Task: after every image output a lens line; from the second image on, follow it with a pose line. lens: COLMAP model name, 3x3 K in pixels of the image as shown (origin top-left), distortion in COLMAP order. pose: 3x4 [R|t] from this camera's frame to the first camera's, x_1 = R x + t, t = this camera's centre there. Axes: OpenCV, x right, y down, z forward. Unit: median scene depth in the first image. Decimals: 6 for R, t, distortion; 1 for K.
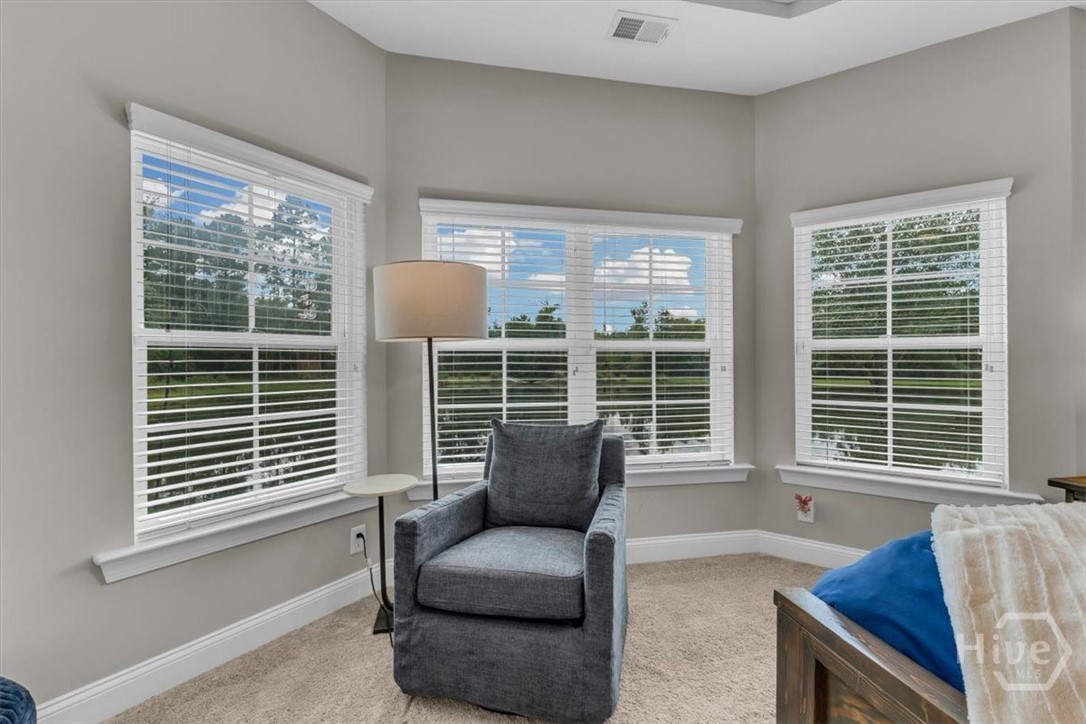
lens RADIAL K [[471.6, 0, 545.1], [0, 471.6, 359.9], [0, 0, 1]] dist [0.009290, -0.001305]
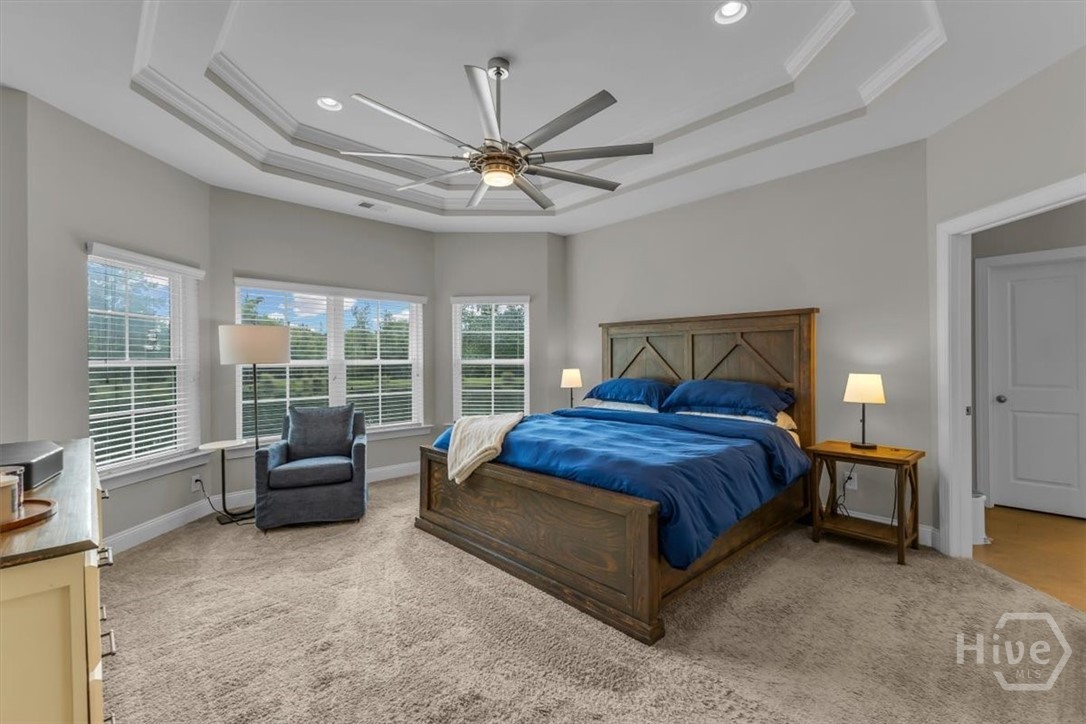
lens RADIAL K [[471.6, 0, 545.1], [0, 471.6, 359.9], [0, 0, 1]] dist [0.009290, -0.001305]
pose [[0.842141, -0.002012, 0.539253, -0.258043], [0.002569, 0.999997, -0.000281, -0.048508], [-0.539251, 0.001622, 0.842143, -1.052116]]
